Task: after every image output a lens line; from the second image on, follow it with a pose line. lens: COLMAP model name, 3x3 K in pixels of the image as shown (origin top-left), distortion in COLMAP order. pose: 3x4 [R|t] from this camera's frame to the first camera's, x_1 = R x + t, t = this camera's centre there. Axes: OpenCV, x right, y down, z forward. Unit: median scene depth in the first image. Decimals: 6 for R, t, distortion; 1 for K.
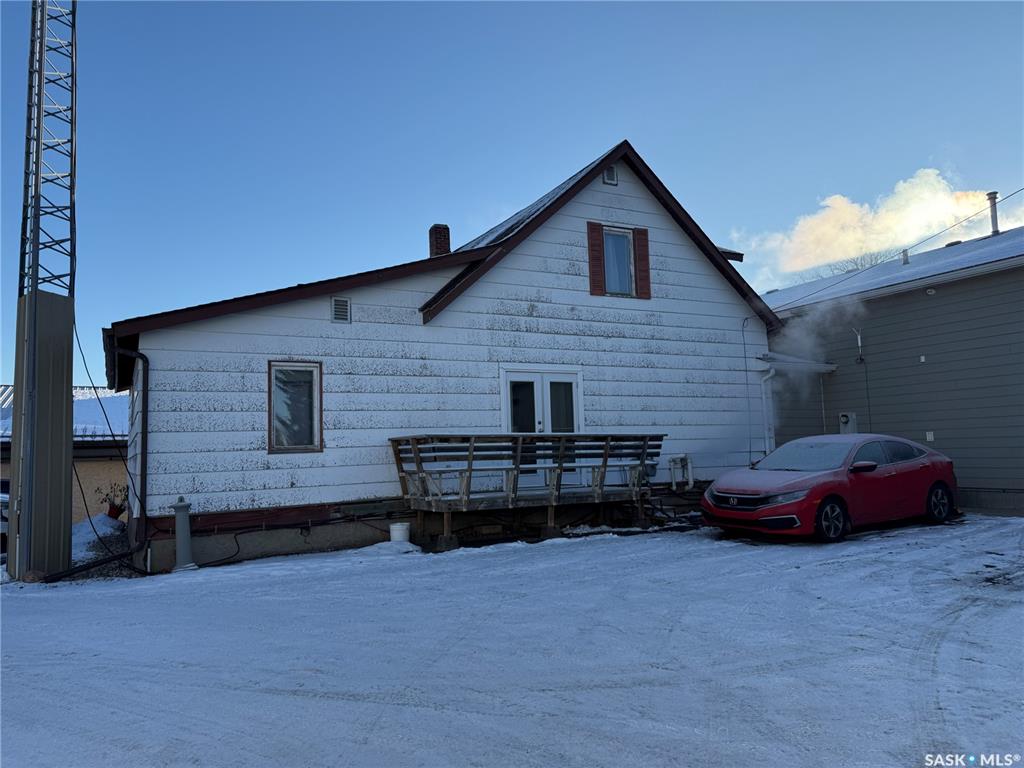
lens RADIAL K [[726.7, 0, 512.0], [0, 726.7, 384.0], [0, 0, 1]] dist [0.123383, -0.169408]
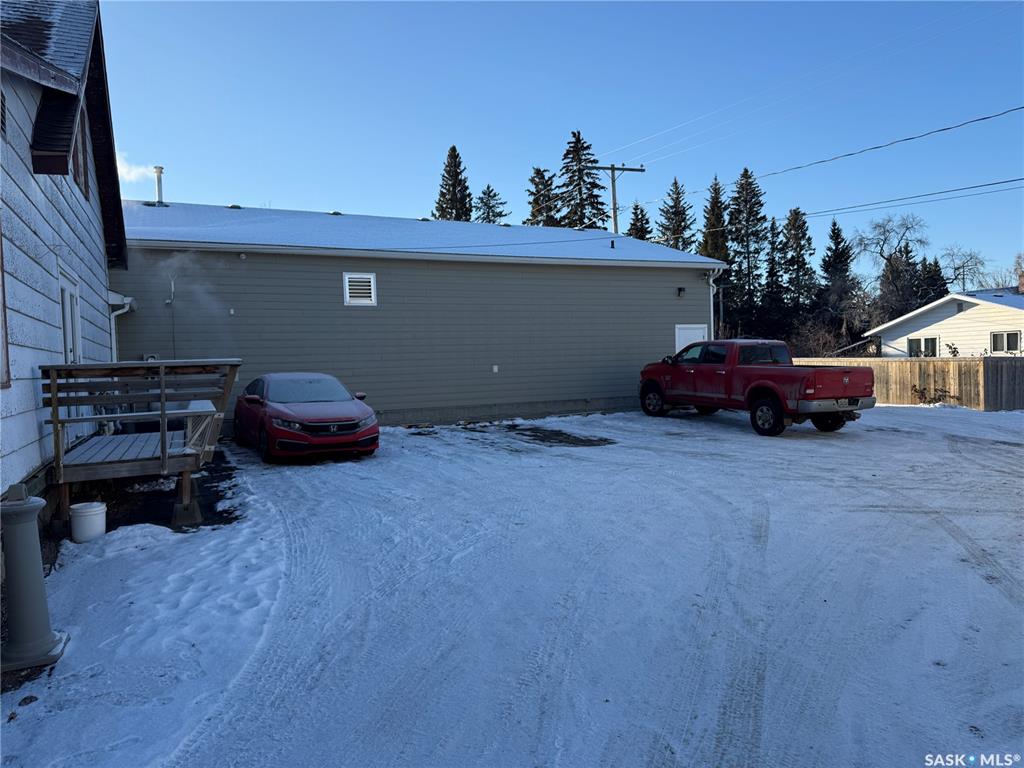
lens RADIAL K [[726.7, 0, 512.0], [0, 726.7, 384.0], [0, 0, 1]] dist [0.123383, -0.169408]
pose [[0.085663, 0.000015, 0.996324, -1.089437], [-0.057548, 0.998331, 0.004933, 0.094713], [-0.994661, -0.057759, 0.085521, 0.866928]]
